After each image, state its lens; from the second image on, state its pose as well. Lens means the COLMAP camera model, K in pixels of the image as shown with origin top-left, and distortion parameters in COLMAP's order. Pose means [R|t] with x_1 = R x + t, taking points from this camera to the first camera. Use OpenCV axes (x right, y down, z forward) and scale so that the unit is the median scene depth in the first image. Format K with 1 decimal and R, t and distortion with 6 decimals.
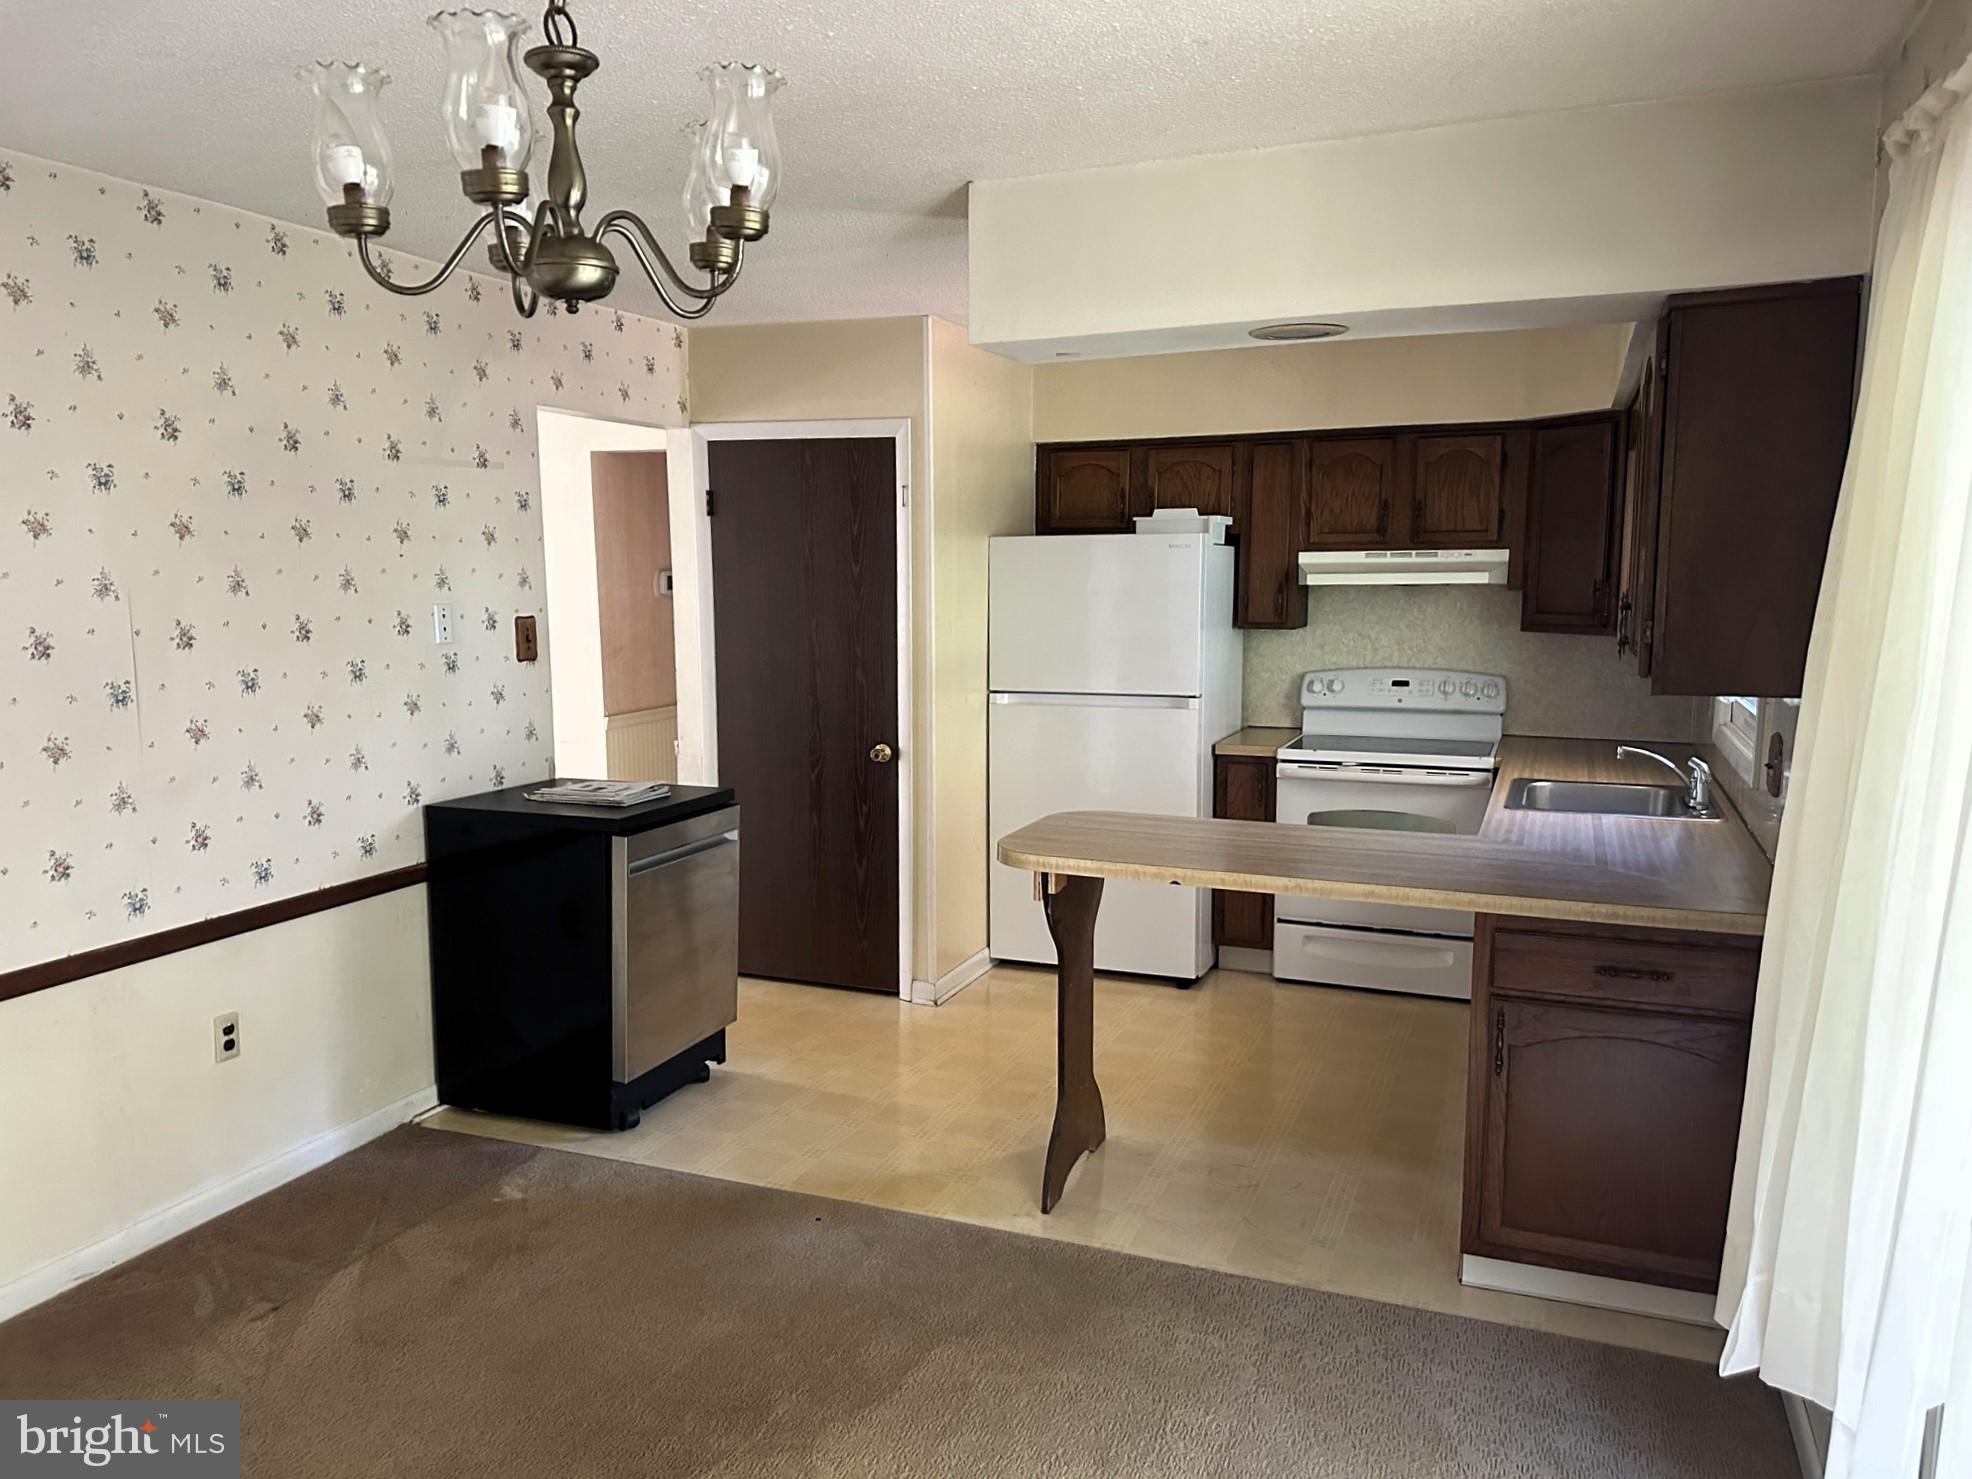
lens RADIAL K [[1428.5, 0, 986.0], [0, 1428.5, 739.5], [0, 0, 1]] dist [0.094548, -0.001974]
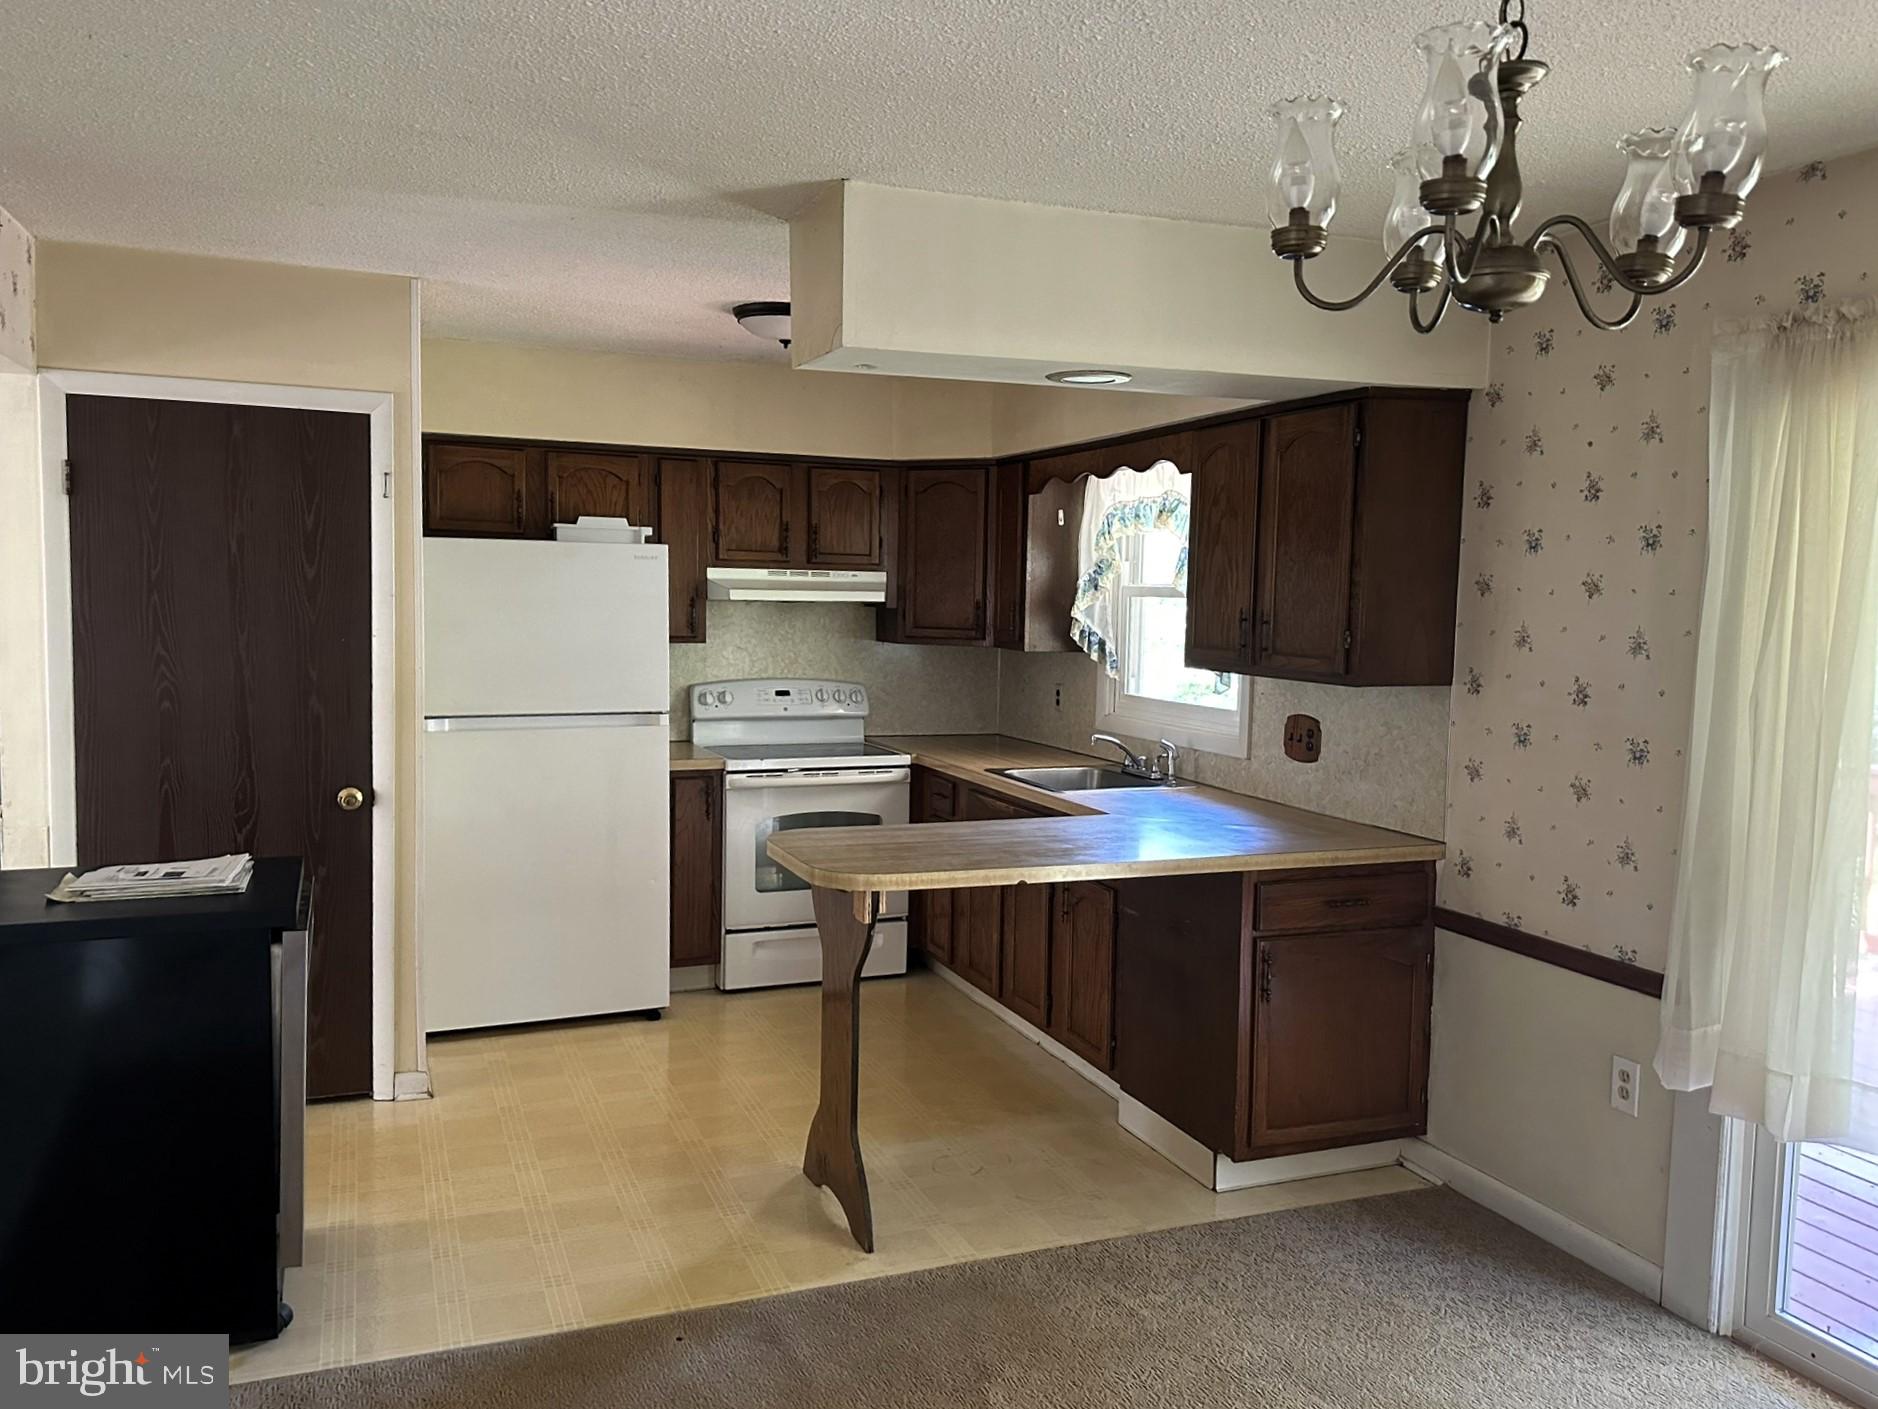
lens RADIAL K [[1416.9, 0, 937.9], [0, 1416.9, 694.5], [0, 0, 1]] dist [0.203651, -0.371643]
pose [[0.725611, -0.034727, 0.687229, -0.376302], [0.063234, 0.997865, -0.016341, -0.014316], [-0.685194, 0.055314, 0.726257, 0.166237]]
